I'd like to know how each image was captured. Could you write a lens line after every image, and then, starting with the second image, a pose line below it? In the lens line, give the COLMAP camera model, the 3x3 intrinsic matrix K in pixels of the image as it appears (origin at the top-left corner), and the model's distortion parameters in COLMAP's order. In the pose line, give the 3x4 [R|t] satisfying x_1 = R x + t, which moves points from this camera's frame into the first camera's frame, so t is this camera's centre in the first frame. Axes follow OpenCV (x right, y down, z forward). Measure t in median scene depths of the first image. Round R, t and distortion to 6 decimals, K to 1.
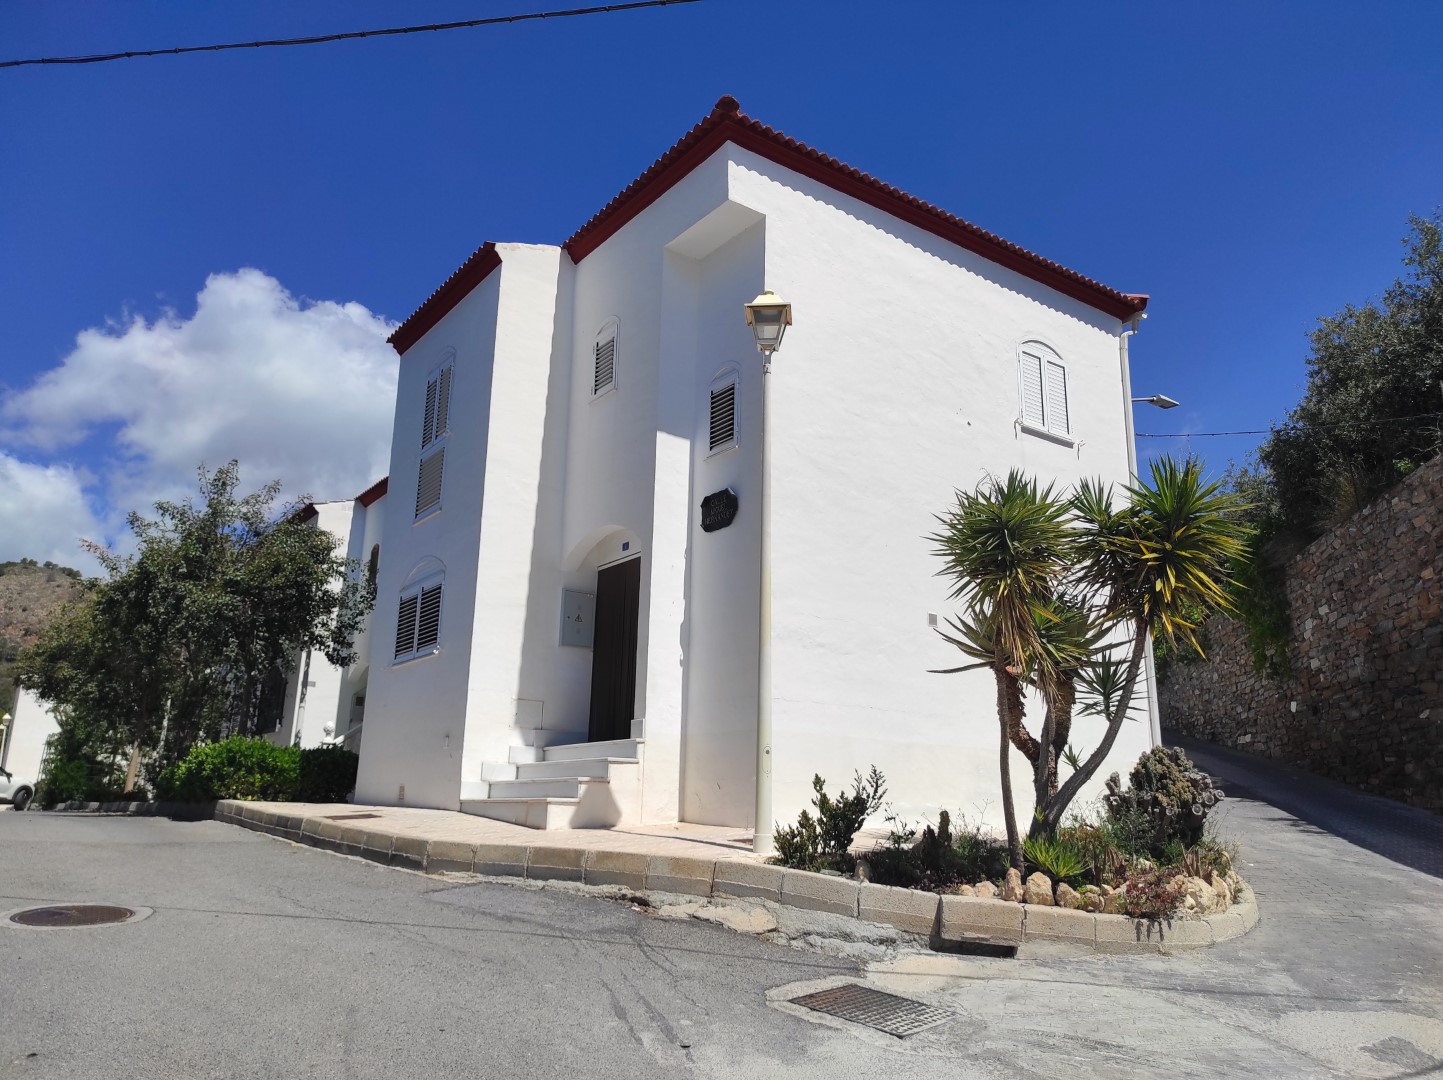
lens RADIAL K [[1054.0, 0, 721.5], [0, 1054.0, 540.0], [0, 0, 1]] dist [0.035375, -0.000619]
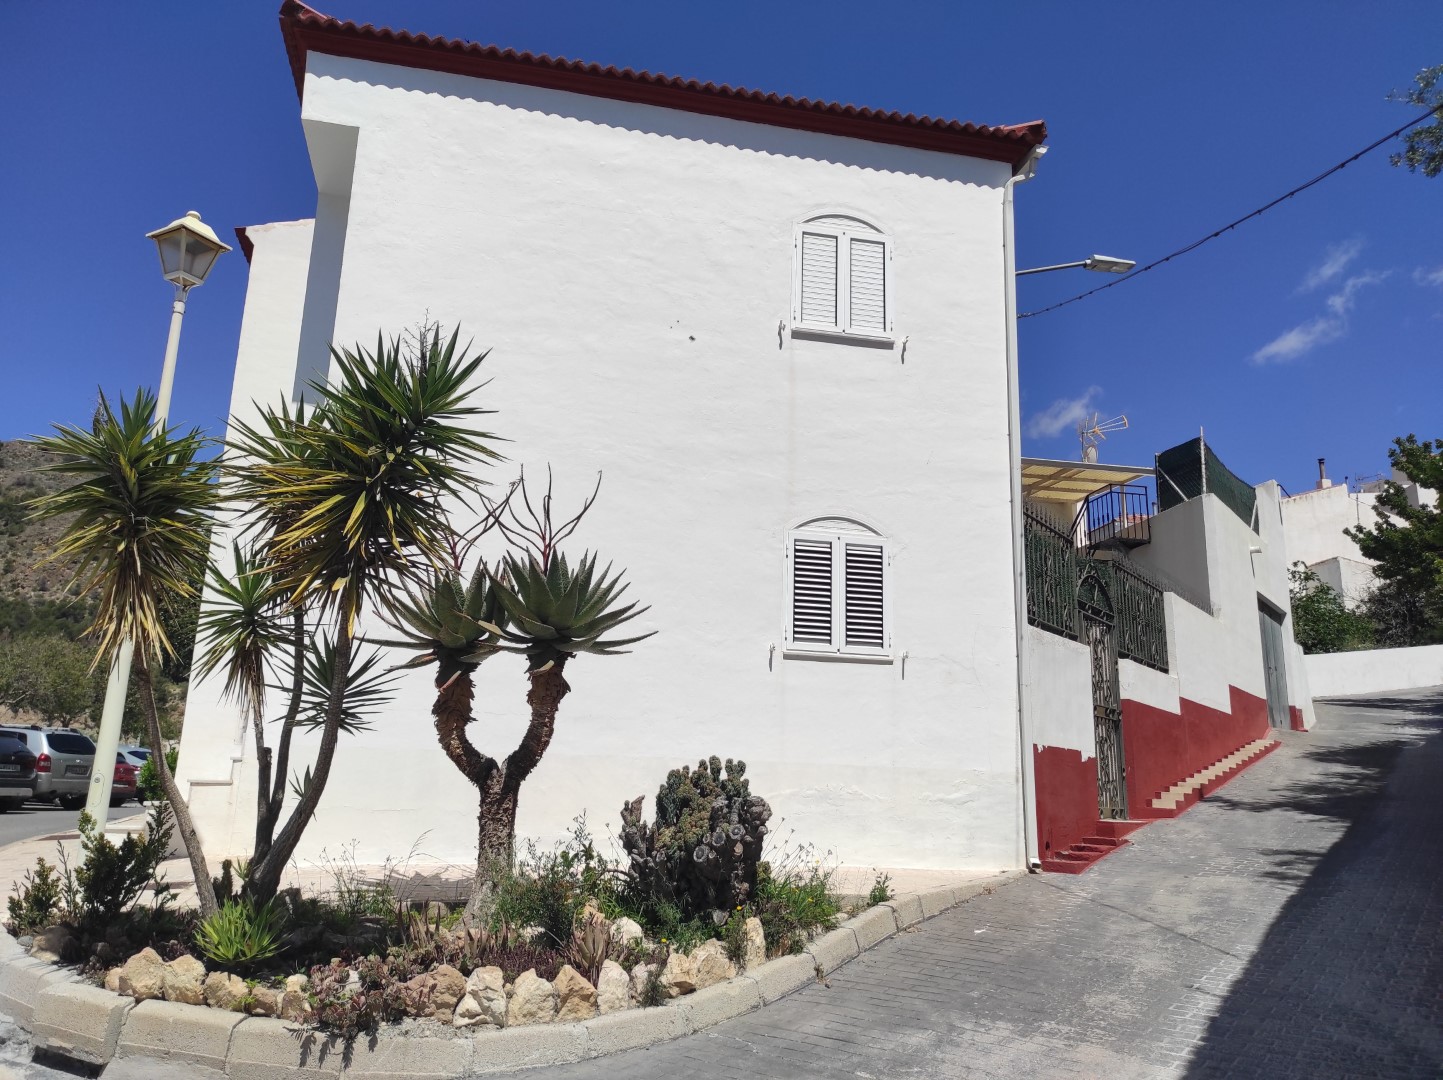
lens RADIAL K [[1054.0, 0, 721.5], [0, 1054.0, 540.0], [0, 0, 1]] dist [0.035375, -0.000619]
pose [[0.916811, -0.086063, -0.389938, 0.545139], [0.089515, 0.995942, -0.009349, 0.046559], [0.389160, -0.026334, 0.920794, 0.293282]]
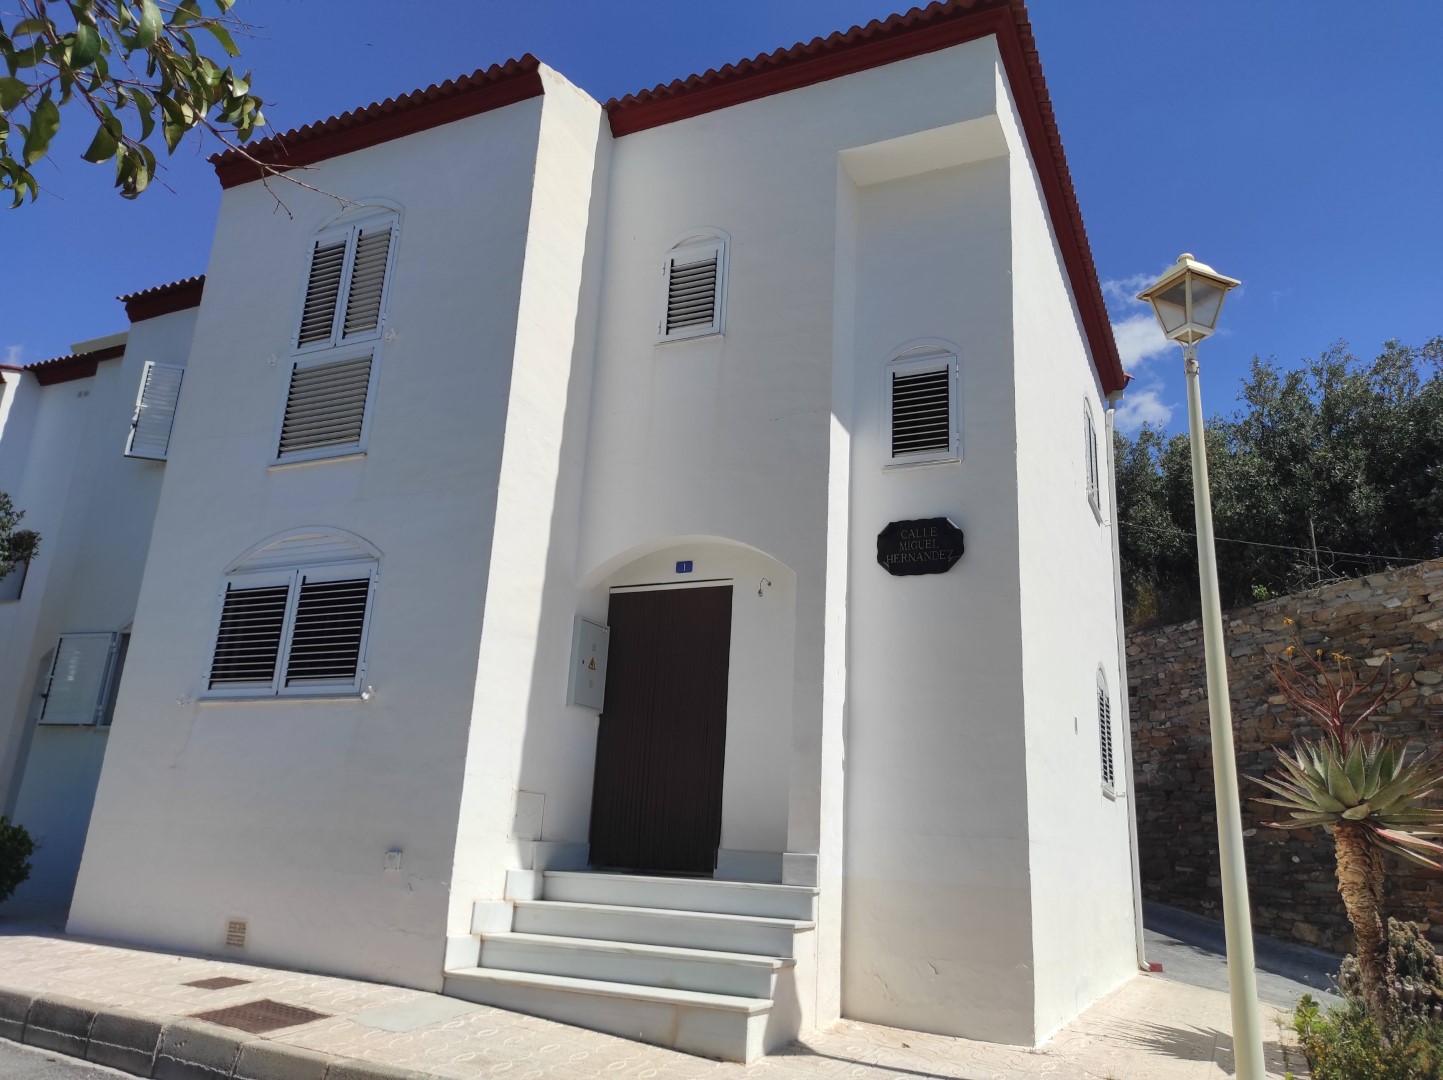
lens RADIAL K [[1058.9, 0, 721.5], [0, 1058.9, 540.0], [0, 0, 1]] dist [0.062636, -0.057576]
pose [[0.878424, 0.161843, 0.449642, -0.377853], [-0.154572, 0.986552, -0.053125, 0.021548], [-0.452193, -0.022836, 0.891628, 0.387916]]
